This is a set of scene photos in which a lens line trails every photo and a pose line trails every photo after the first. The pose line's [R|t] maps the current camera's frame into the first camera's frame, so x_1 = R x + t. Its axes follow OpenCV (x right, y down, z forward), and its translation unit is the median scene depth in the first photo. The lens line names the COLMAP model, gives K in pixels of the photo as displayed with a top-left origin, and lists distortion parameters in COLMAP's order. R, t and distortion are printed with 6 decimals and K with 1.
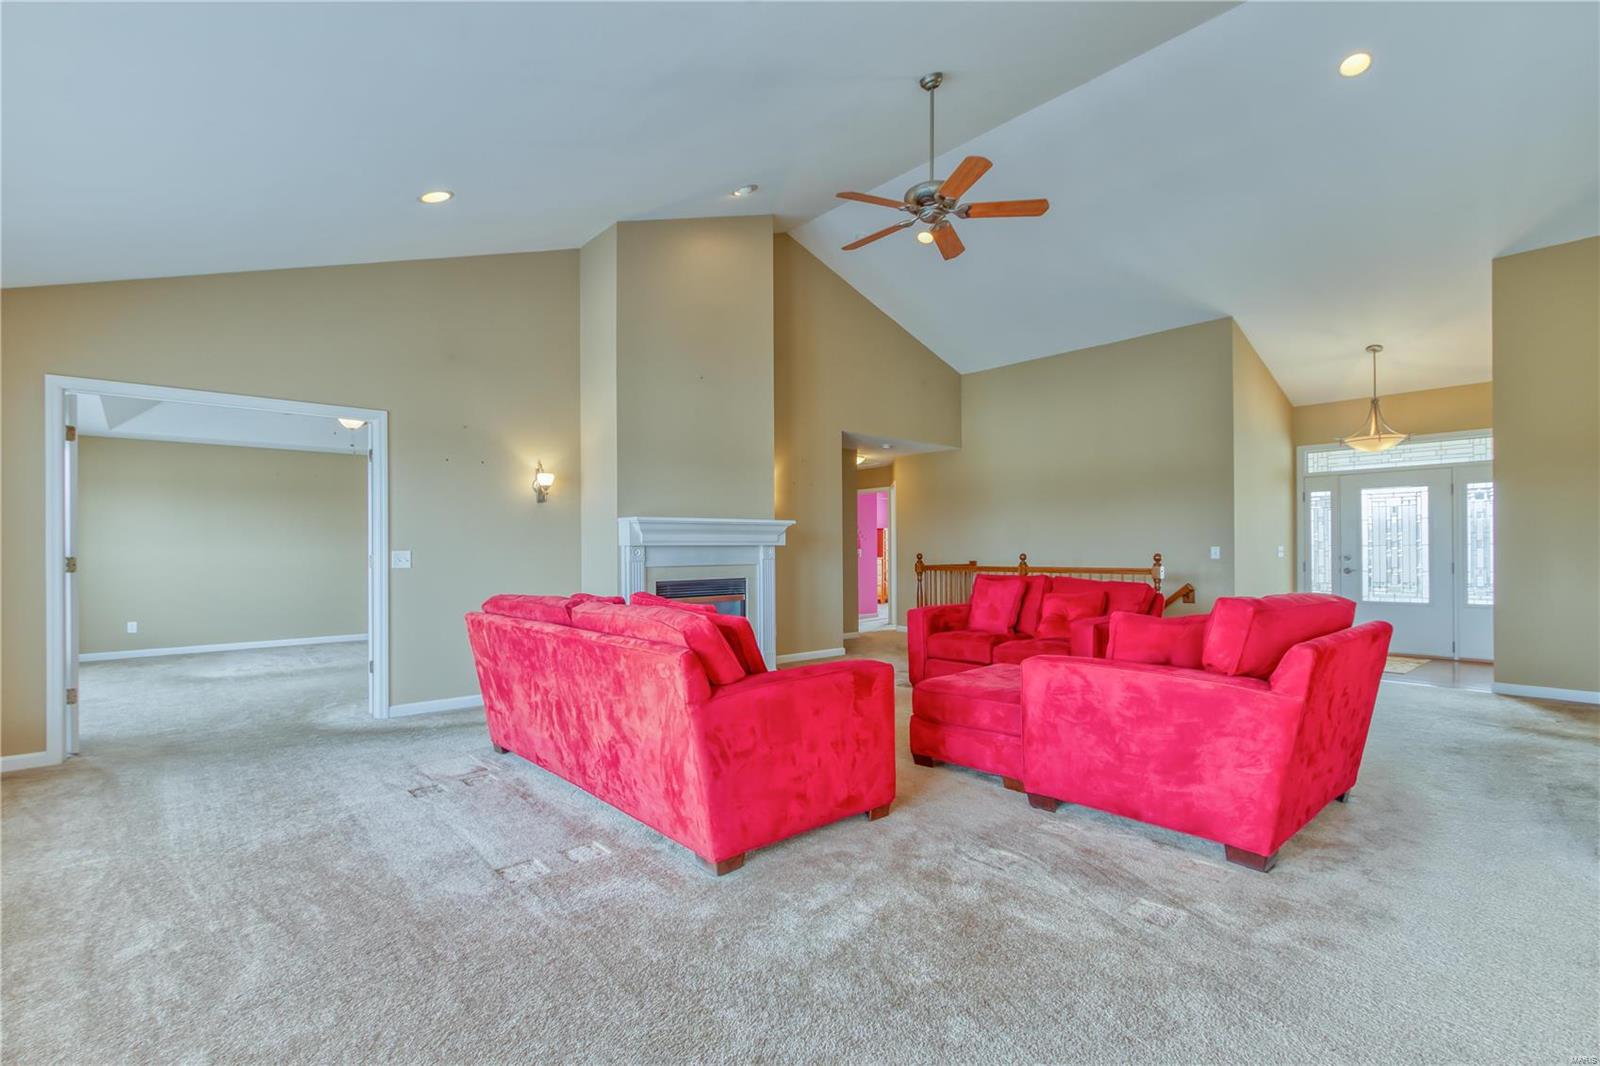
lens RADIAL K [[735.1, 0, 783.0], [0, 735.1, 548.3], [0, 0, 1]] dist [-0.004186, 0.002243]
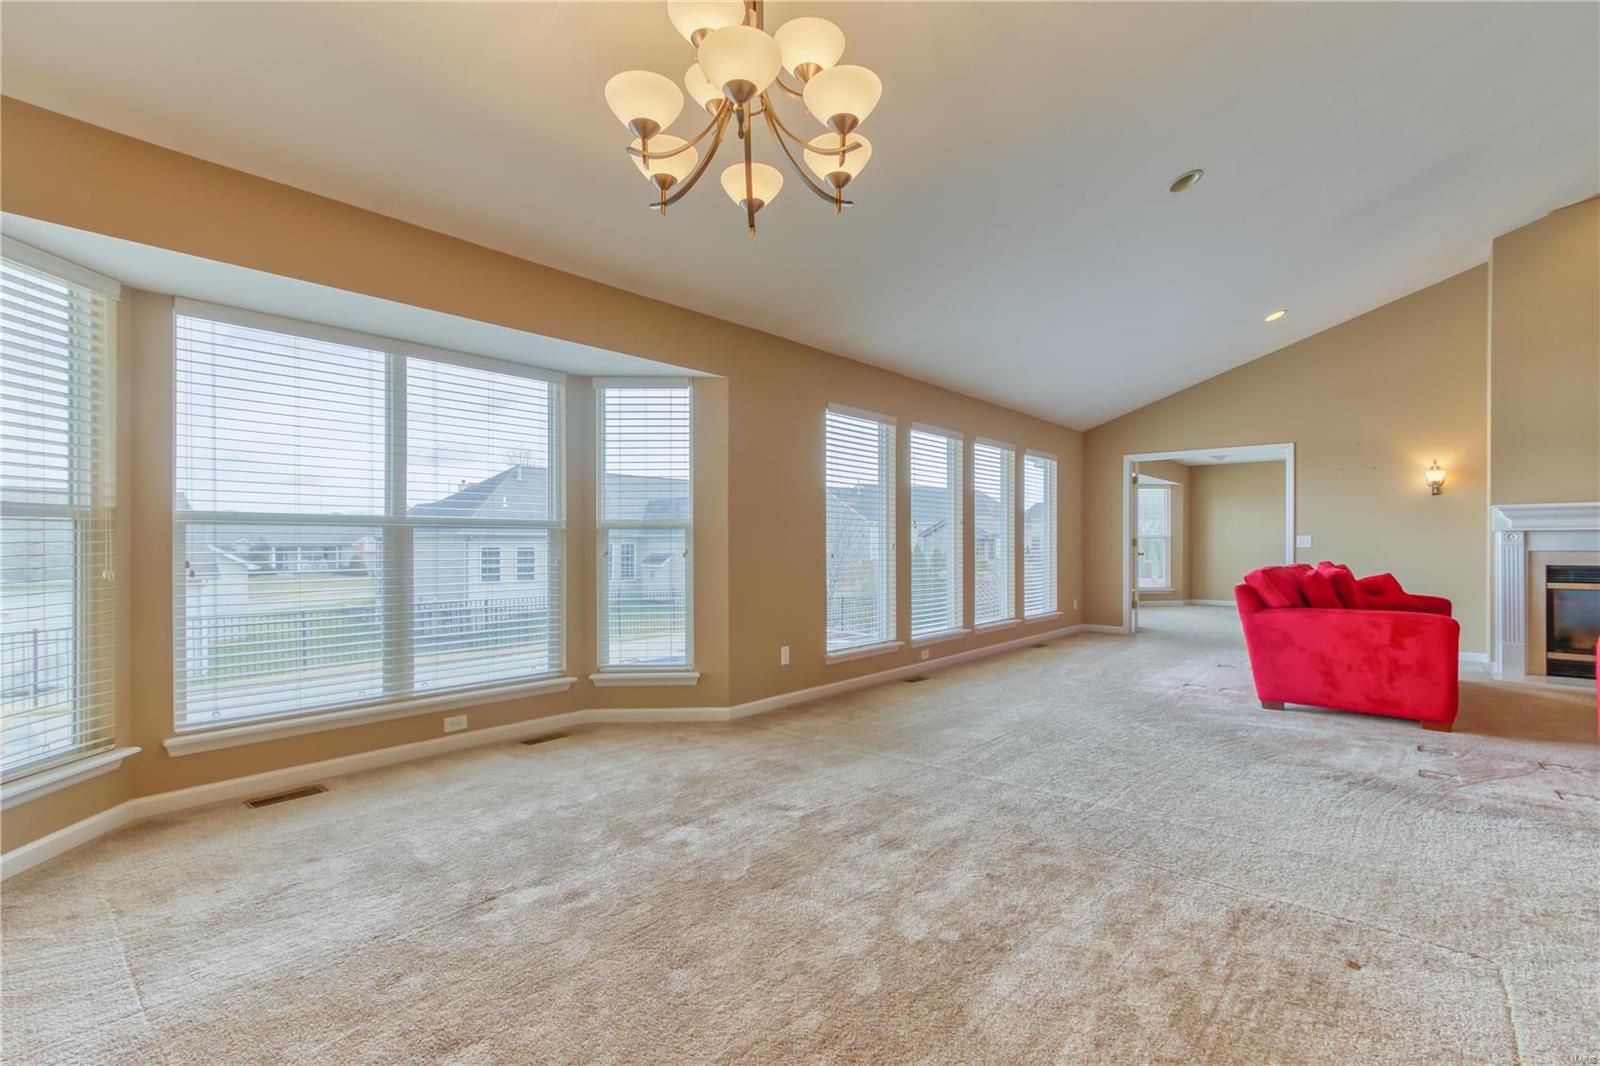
lens RADIAL K [[735.1, 0, 789.6], [0, 735.1, 548.3], [0, 0, 1]] dist [-0.004186, 0.002243]
pose [[0.137387, 0.016324, -0.990383, 0.855965], [0.000872, 0.999862, 0.016601, 0.003681], [0.990517, -0.003144, 0.137354, -0.243149]]
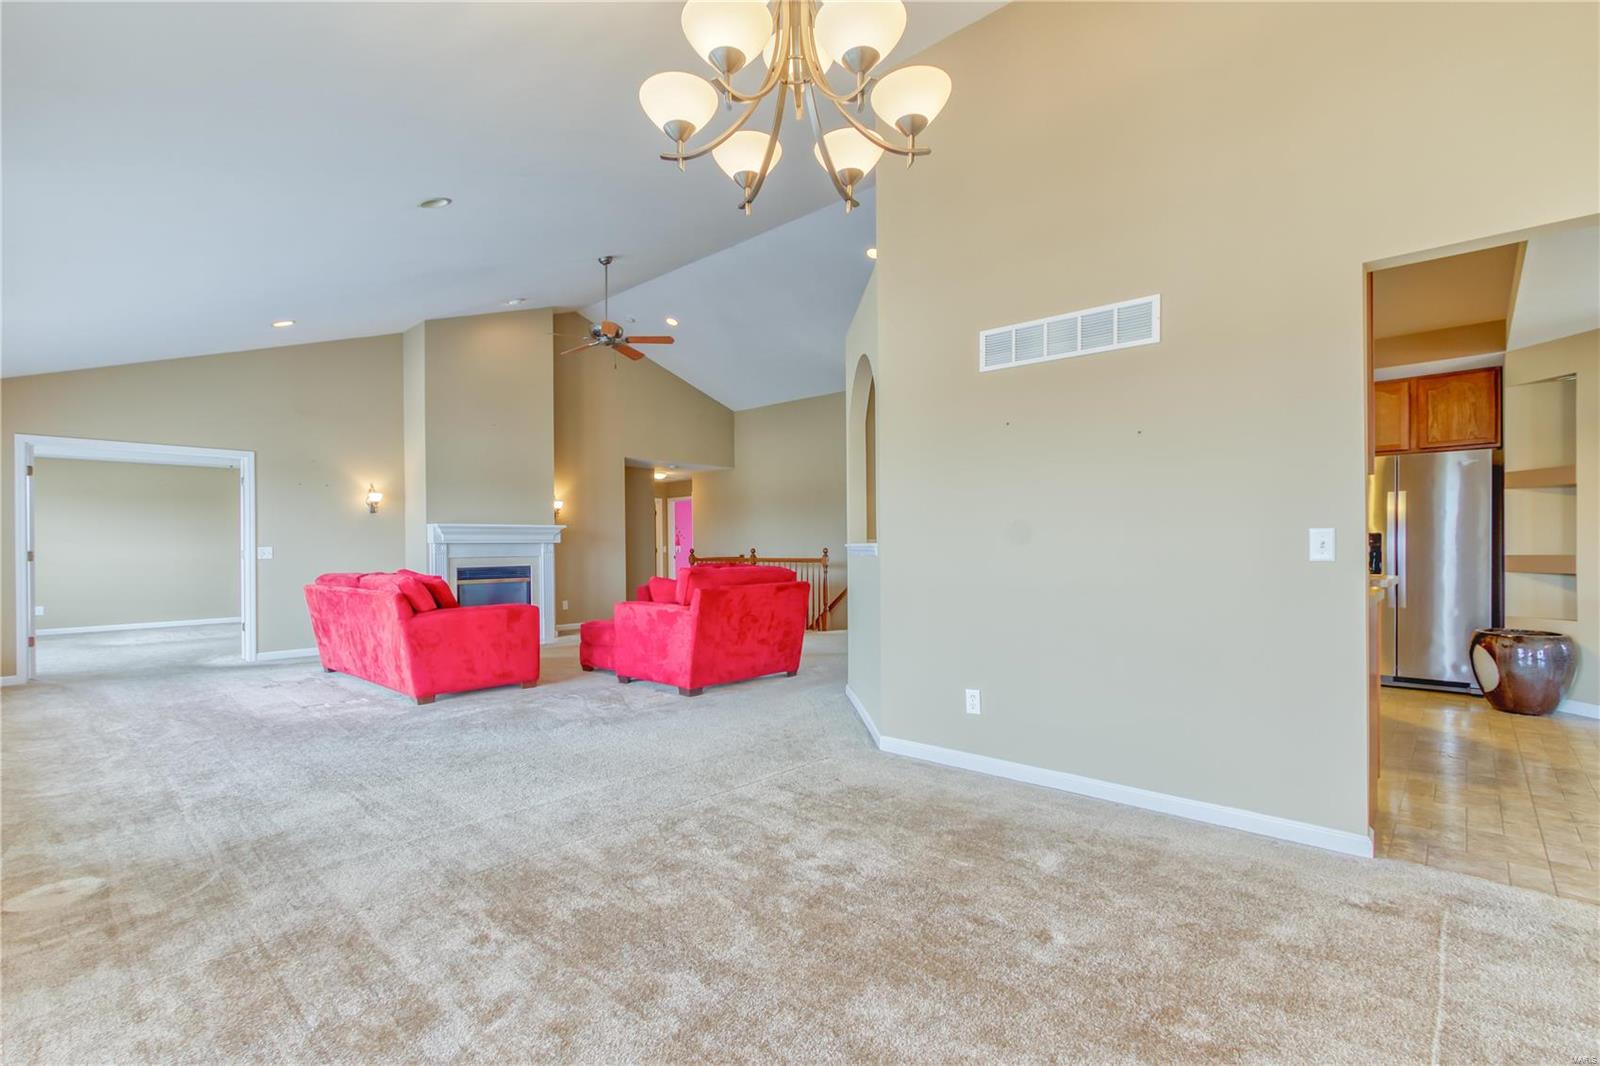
lens RADIAL K [[735.1, 0, 784.3], [0, 735.1, 546.6], [0, 0, 1]] dist [-0.004186, 0.002243]
pose [[0.994282, -0.002555, 0.106759, 0.376998], [0.002529, 0.999997, 0.000380, 0.005042], [-0.106760, -0.000108, 0.994285, -0.604574]]
